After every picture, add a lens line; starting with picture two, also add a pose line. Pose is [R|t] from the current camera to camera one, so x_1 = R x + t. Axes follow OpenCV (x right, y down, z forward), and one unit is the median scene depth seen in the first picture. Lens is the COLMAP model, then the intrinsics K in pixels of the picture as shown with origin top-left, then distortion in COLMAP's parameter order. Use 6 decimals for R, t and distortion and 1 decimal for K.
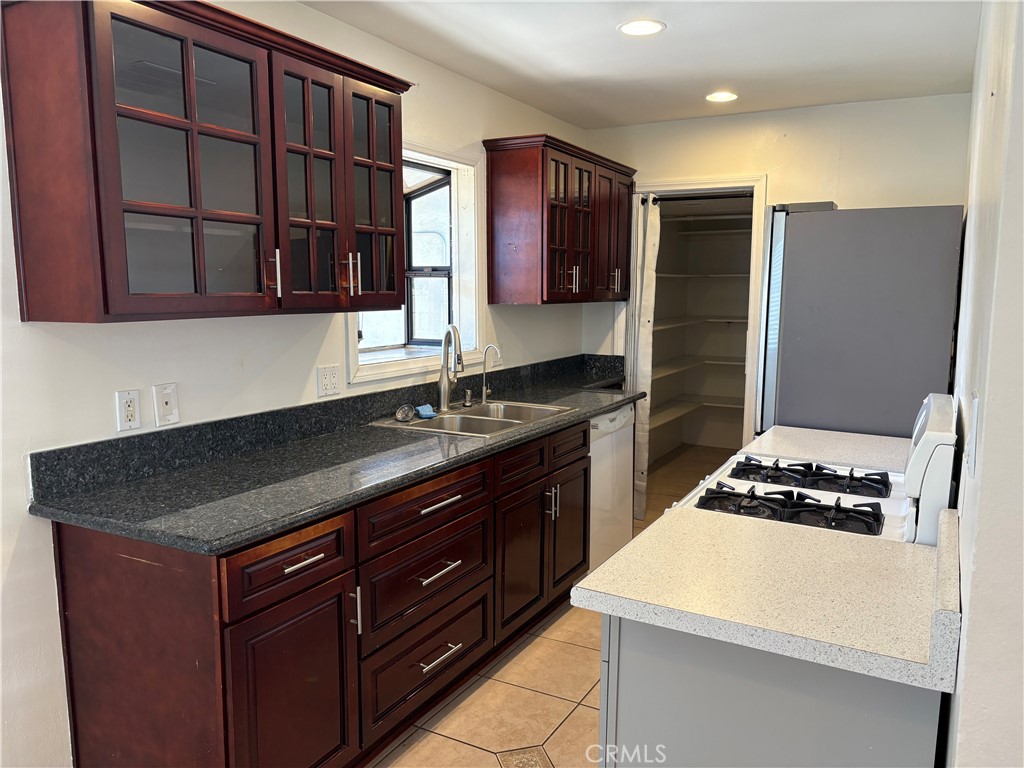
lens RADIAL K [[776.0, 0, 514.1], [0, 776.0, 388.9], [0, 0, 1]] dist [0.036658, -0.040036]
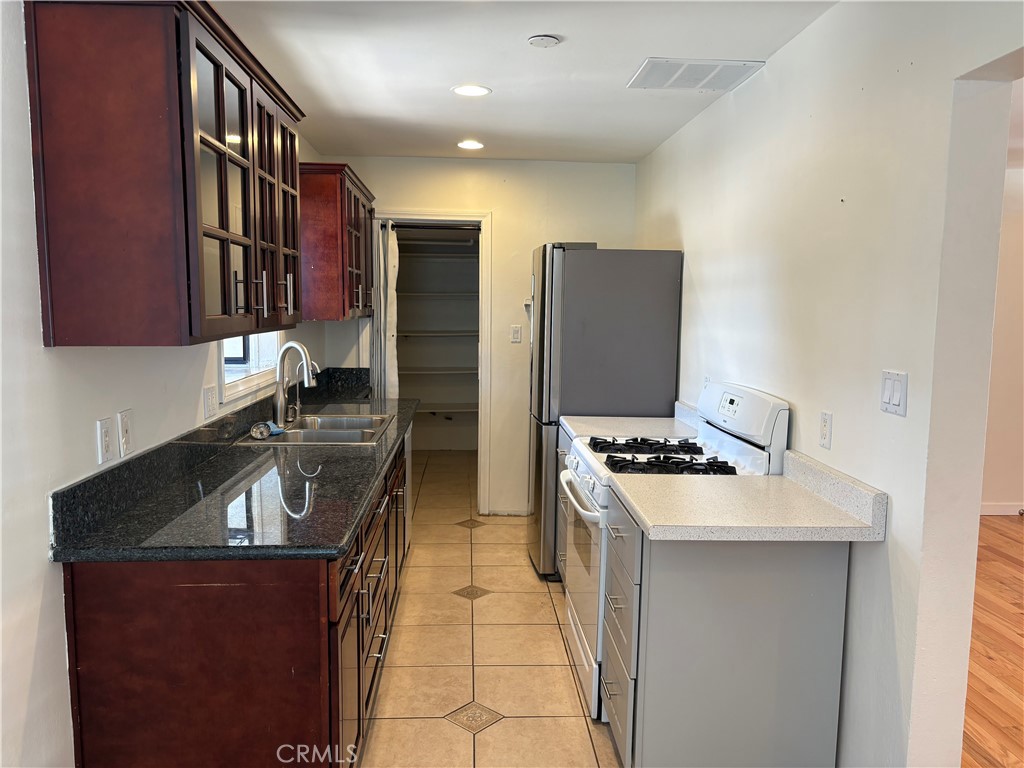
lens RADIAL K [[776.0, 0, 516.2], [0, 776.0, 381.7], [0, 0, 1]] dist [0.036658, -0.040036]
pose [[0.847447, -0.047765, 0.528727, -0.343255], [0.061543, 0.998068, -0.008476, -0.002635], [-0.527301, 0.039723, 0.848750, -0.025639]]
